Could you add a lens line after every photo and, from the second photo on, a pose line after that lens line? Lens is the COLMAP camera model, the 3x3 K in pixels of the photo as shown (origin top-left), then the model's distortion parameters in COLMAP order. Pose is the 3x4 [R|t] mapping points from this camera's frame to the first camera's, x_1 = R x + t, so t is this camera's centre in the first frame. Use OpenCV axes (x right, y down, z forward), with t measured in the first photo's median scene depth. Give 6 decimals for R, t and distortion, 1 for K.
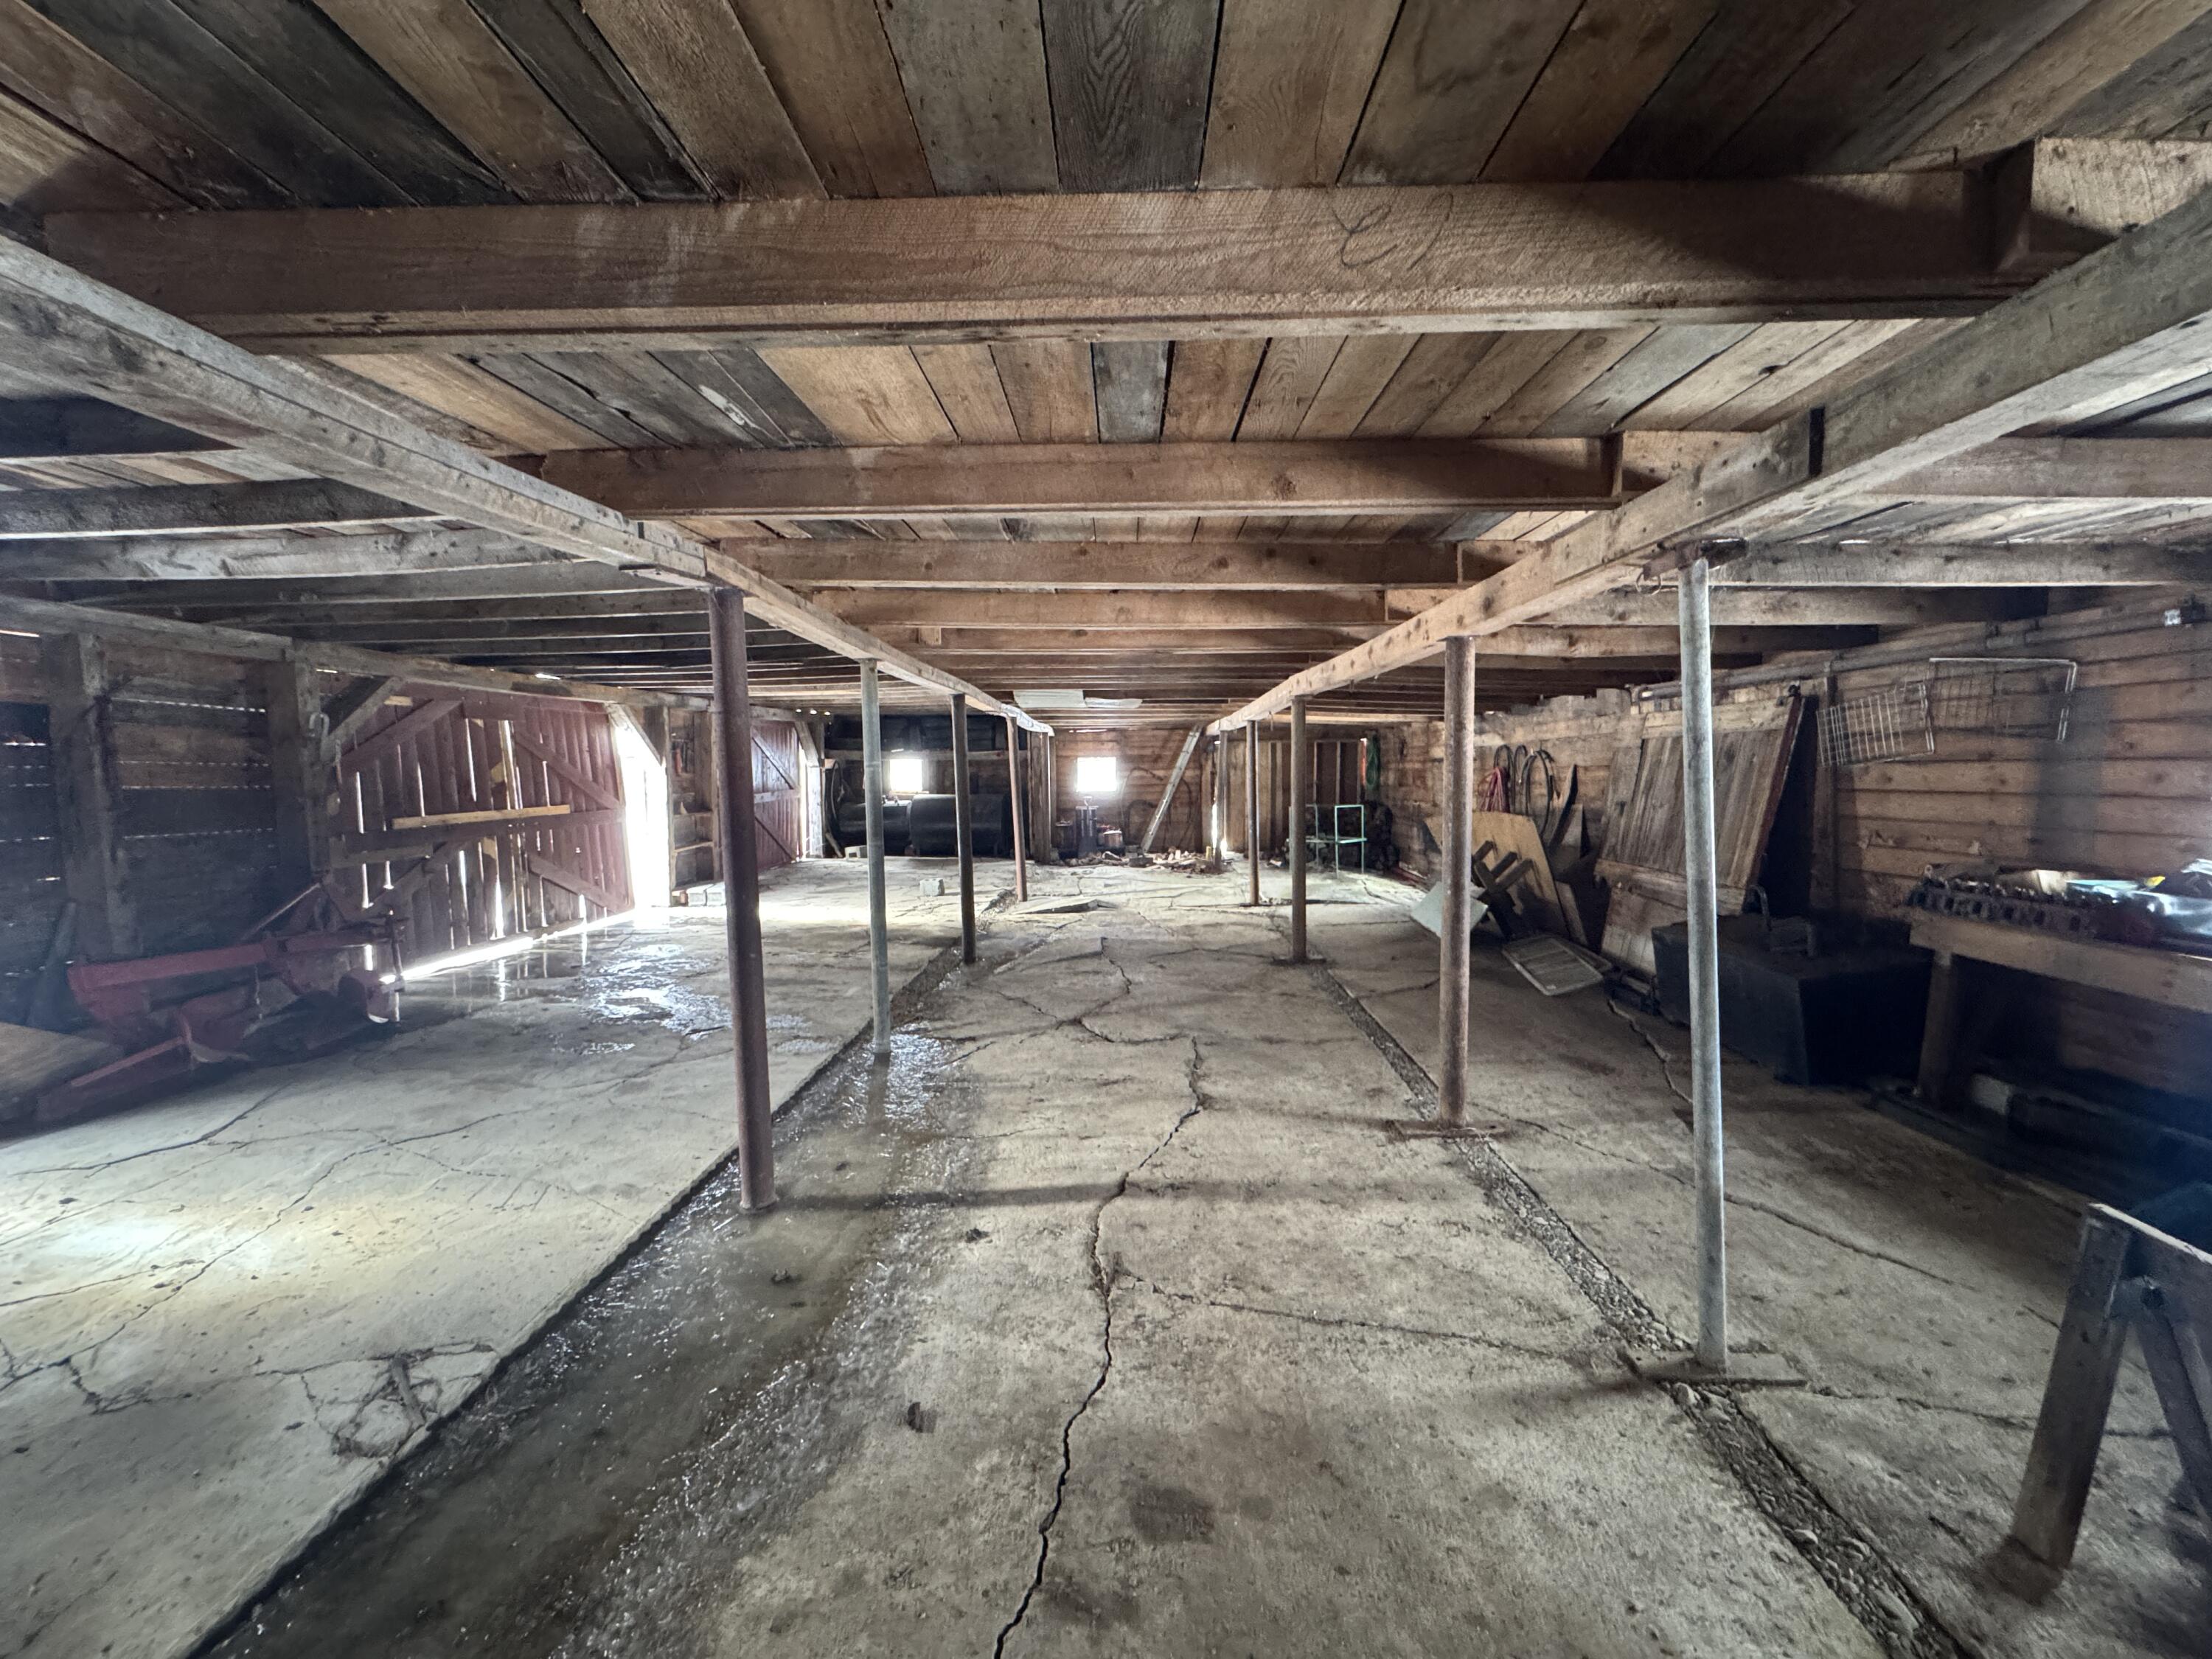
lens RADIAL K [[880.6, 0, 1102.8], [0, 880.6, 829.0], [0, 0, 1]] dist [-0.001896, -0.000242]
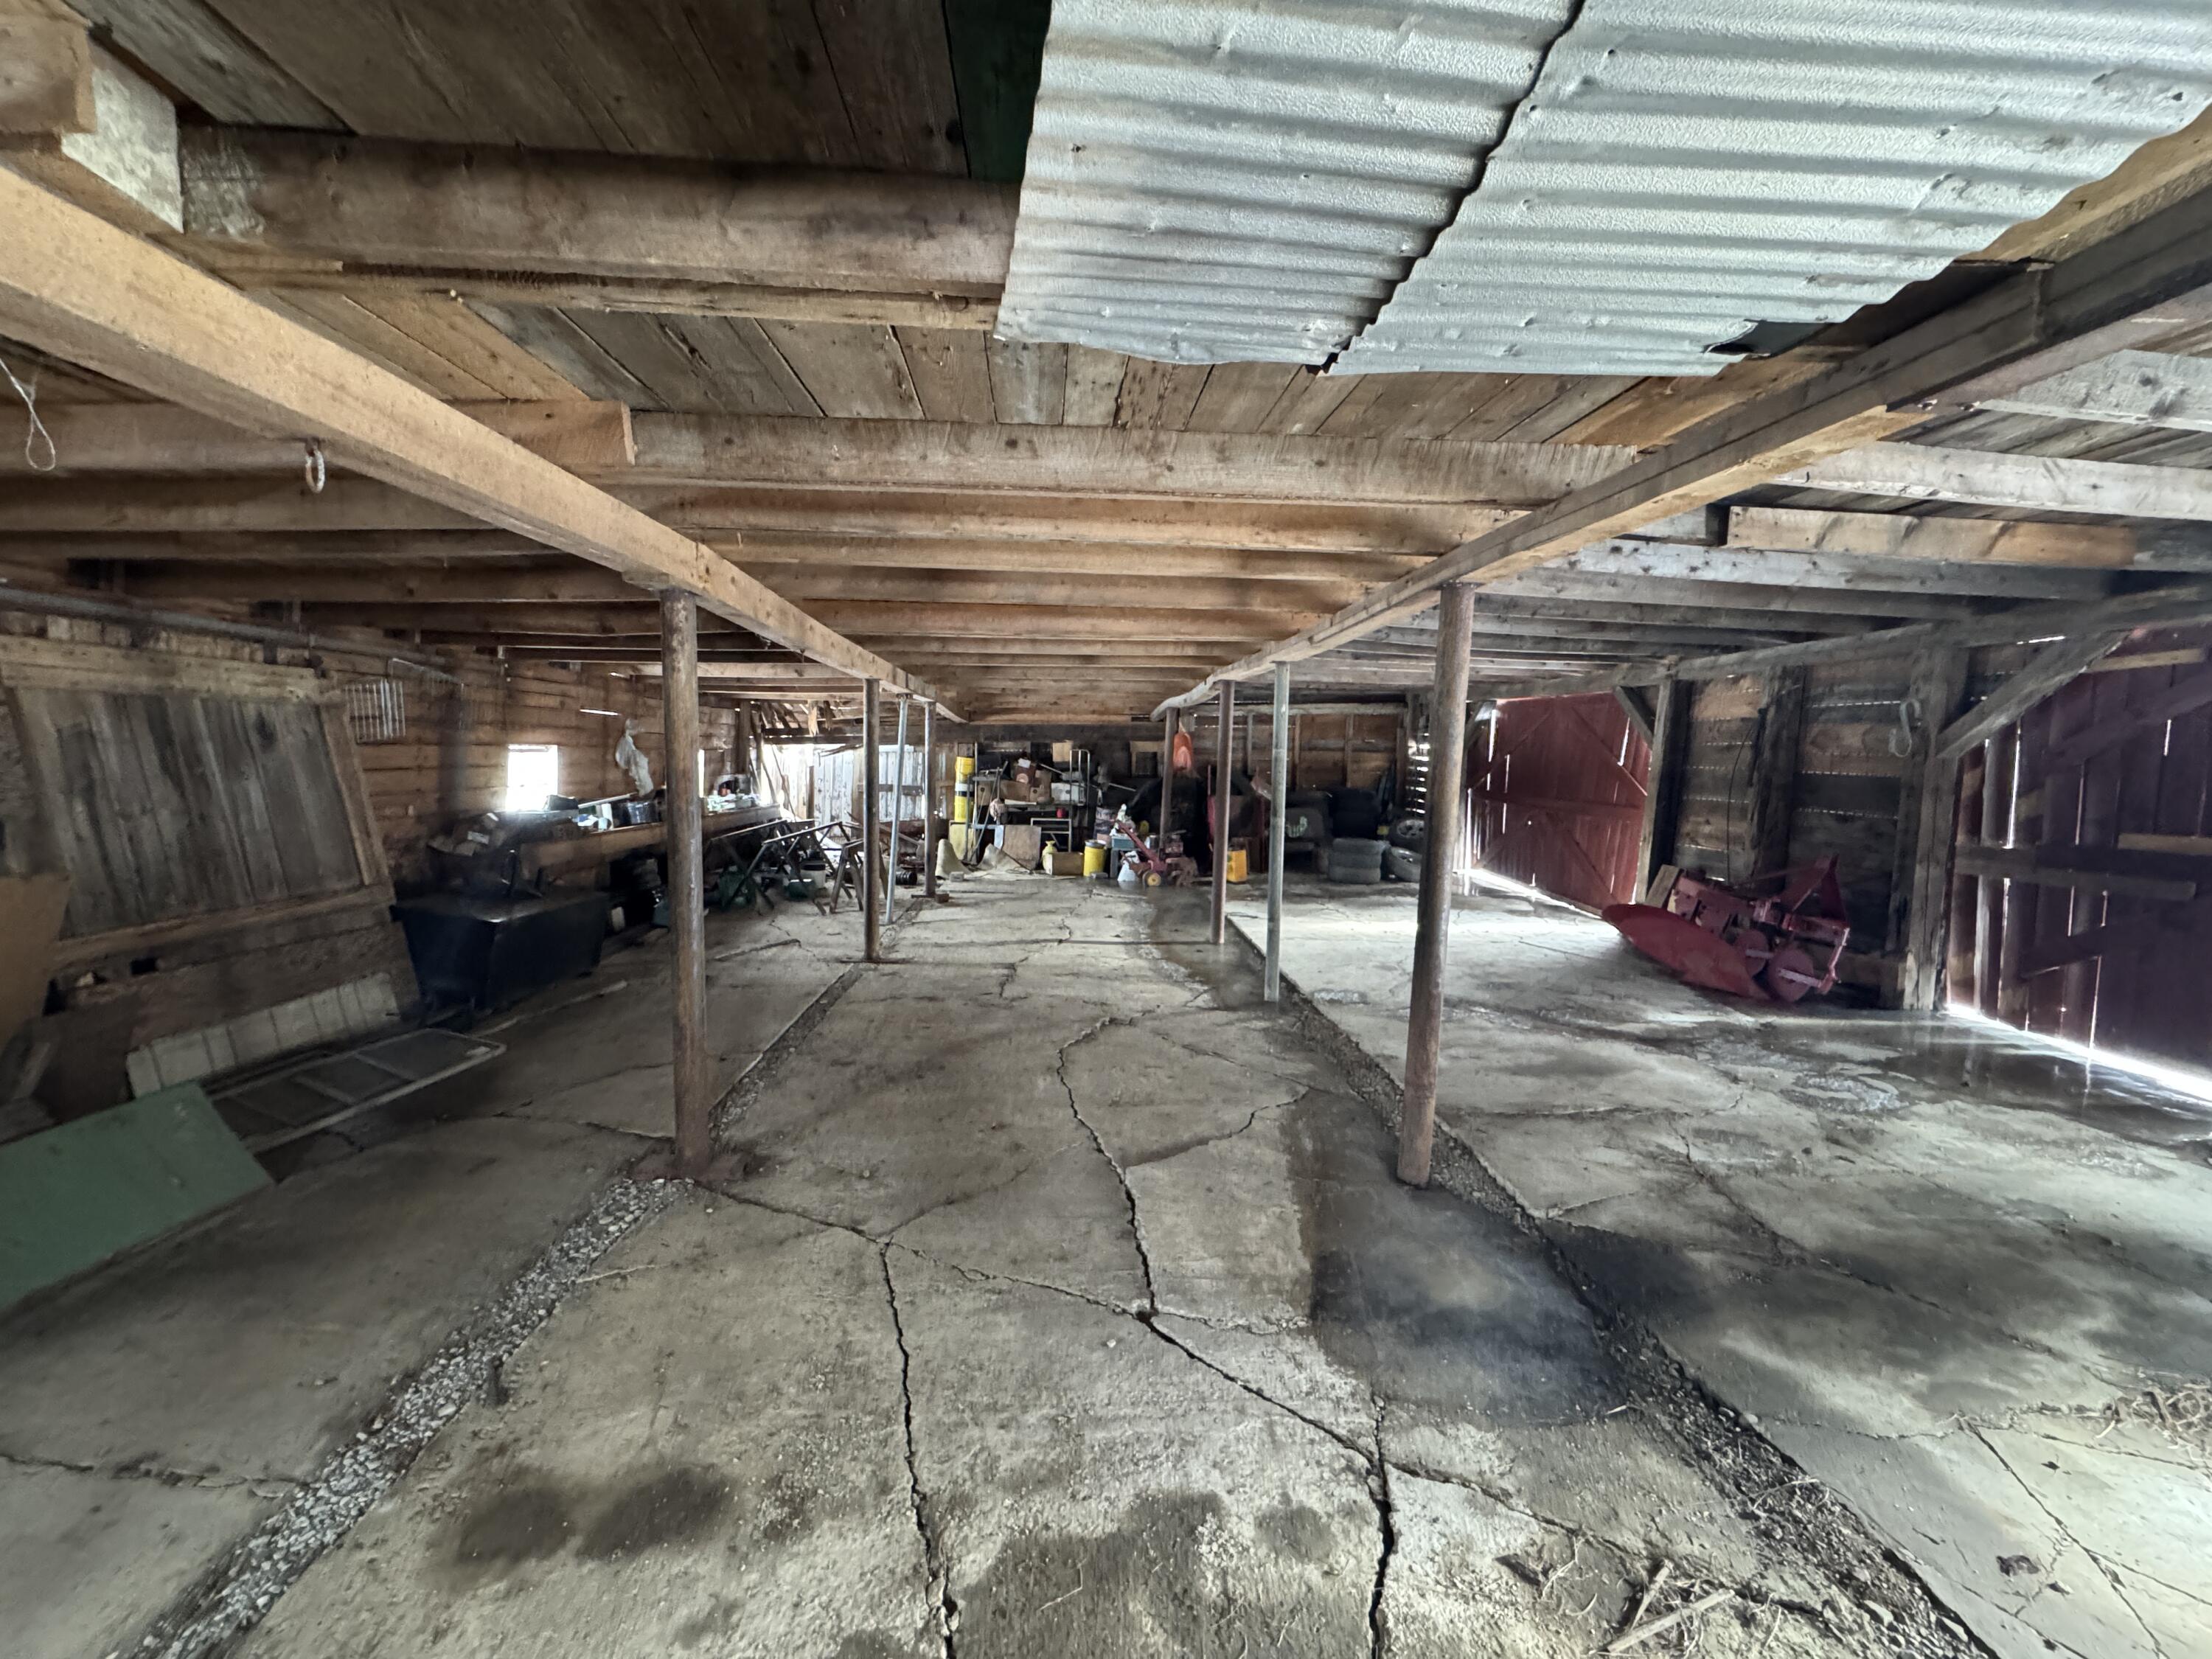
lens RADIAL K [[880.6, 0, 1111.1], [0, 880.6, 825.1], [0, 0, 1]] dist [-0.001896, -0.000242]
pose [[-0.995615, 0.001783, -0.093525, 0.065536], [-0.012210, 0.988787, 0.148831, -0.138114], [0.092742, 0.149320, -0.984430, 2.002231]]
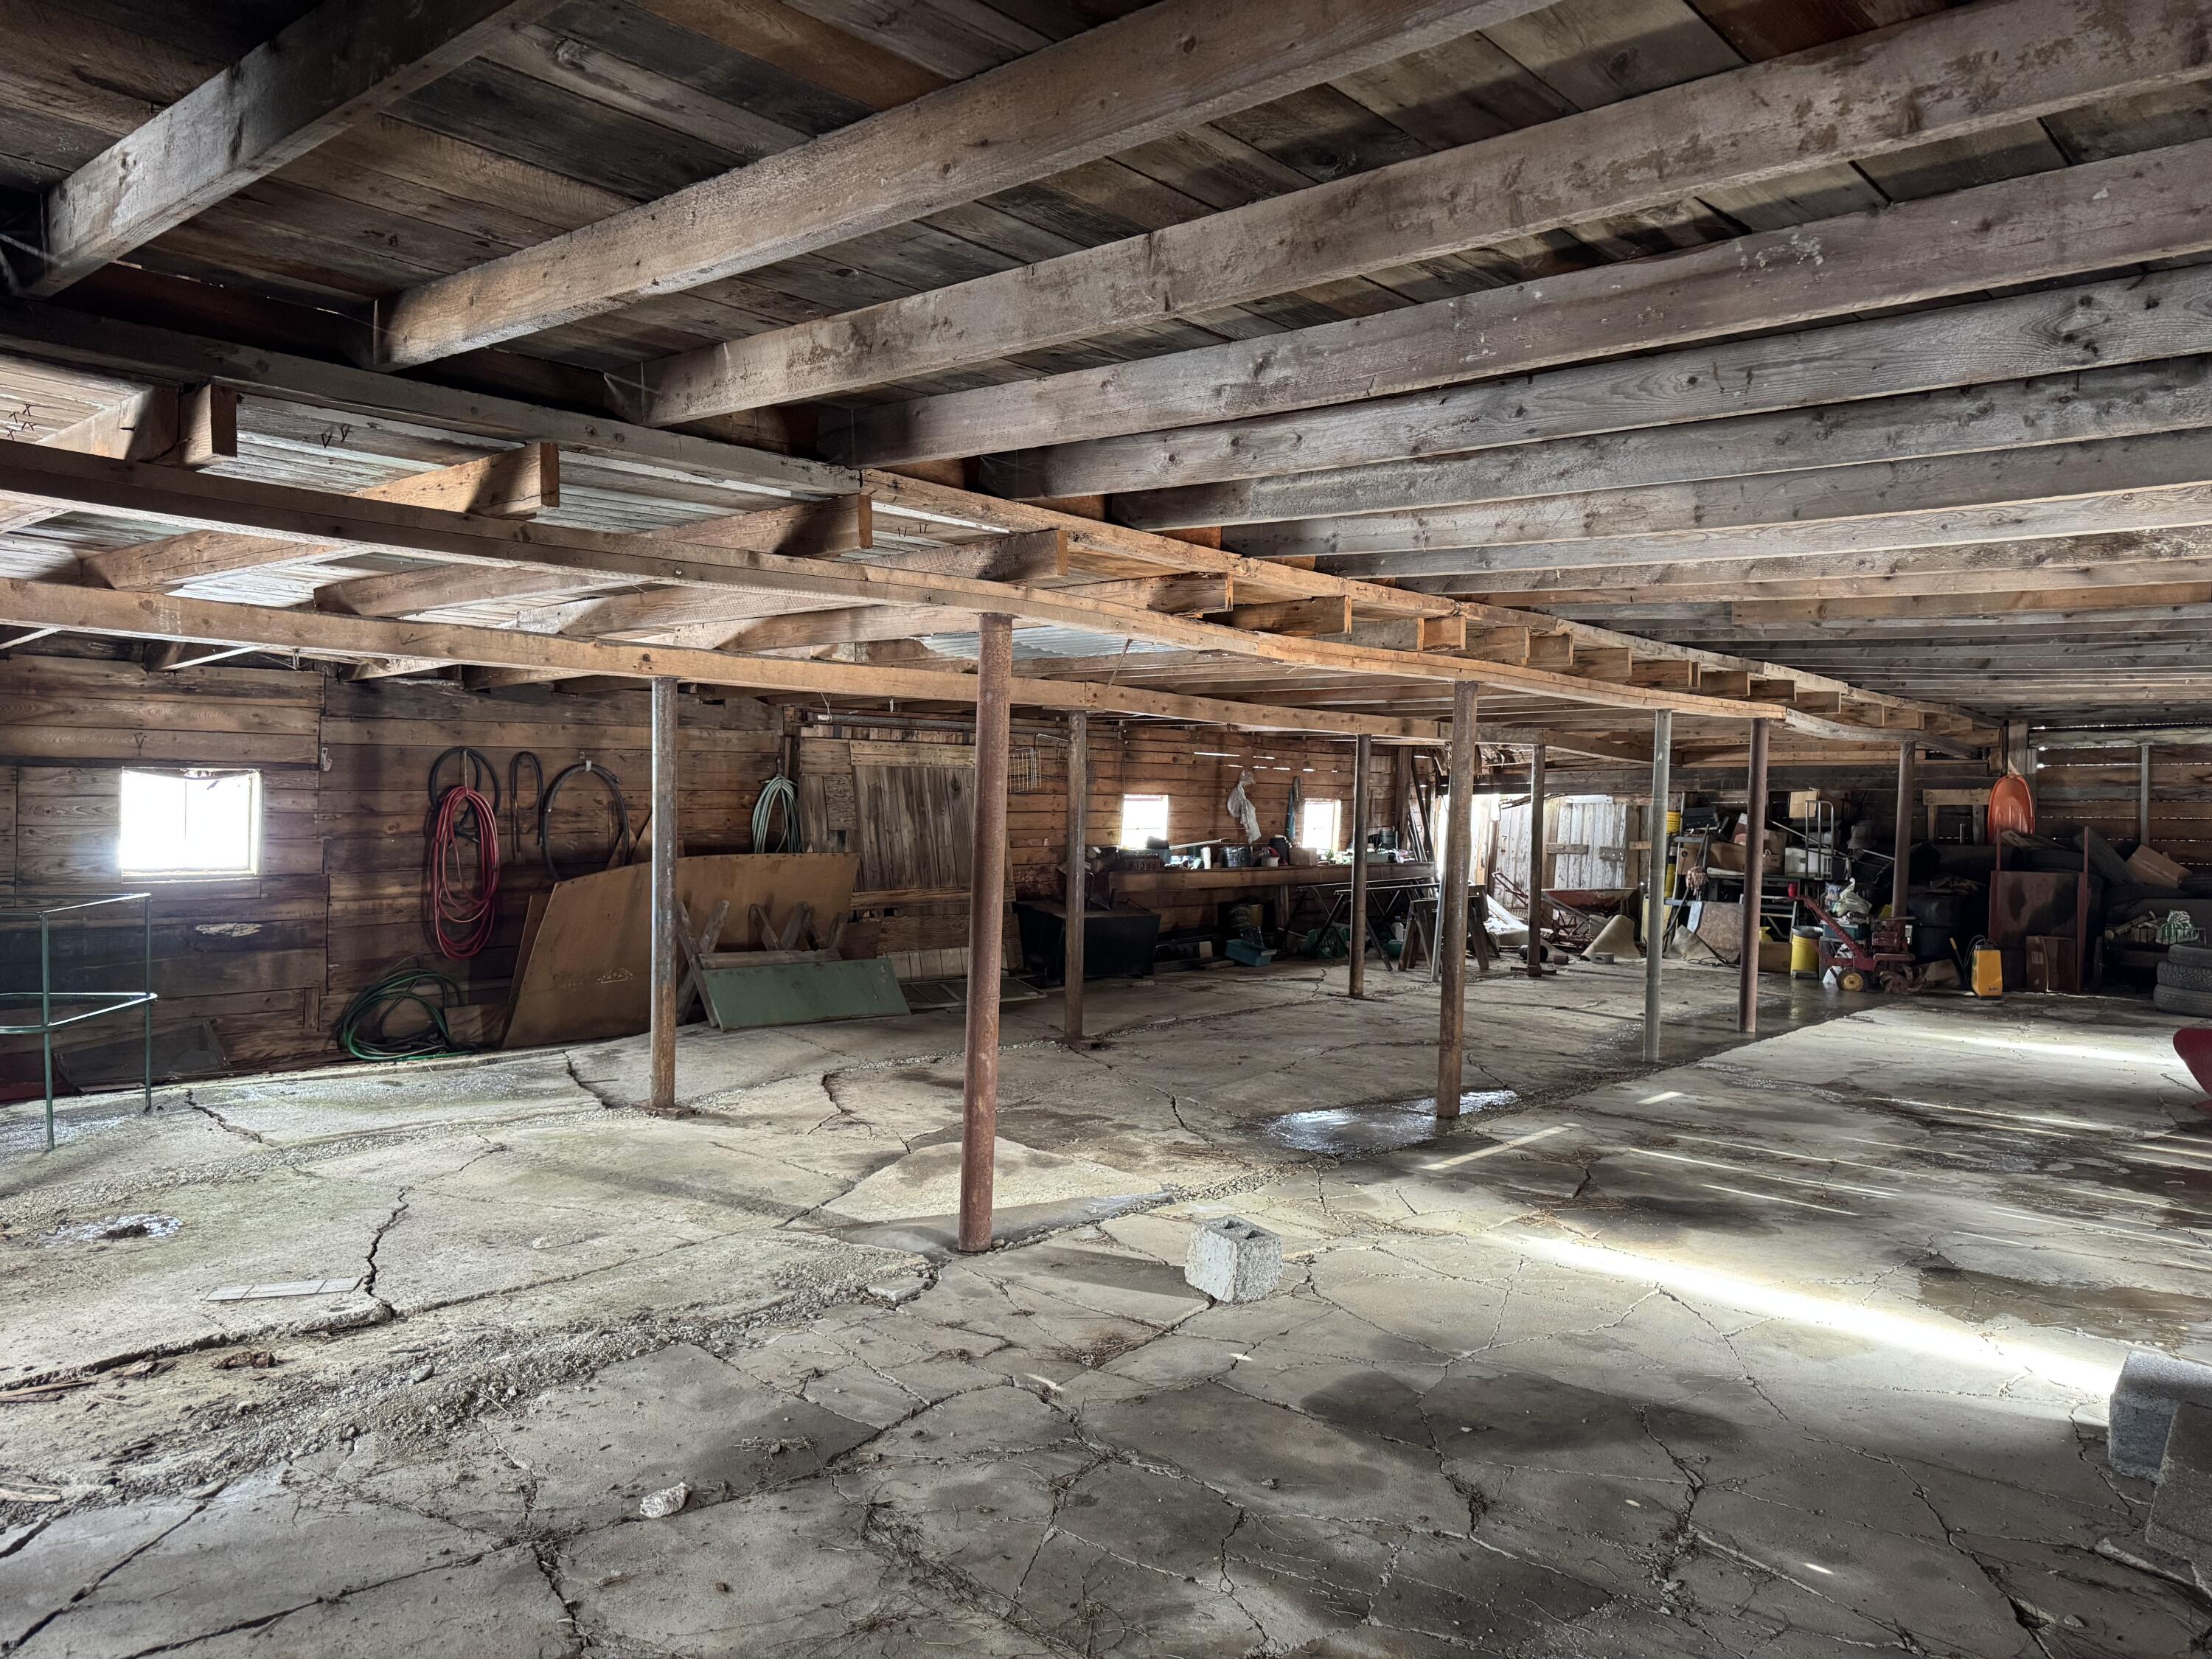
lens RADIAL K [[1583.0, 0, 1105.8], [0, 1583.0, 834.2], [0, 0, 1]] dist [0.007210, 0.000145]
pose [[-0.765966, -0.021790, 0.642511, -0.987842], [0.033194, 0.996752, 0.073375, -0.191485], [-0.642023, 0.077530, -0.762755, 2.838683]]
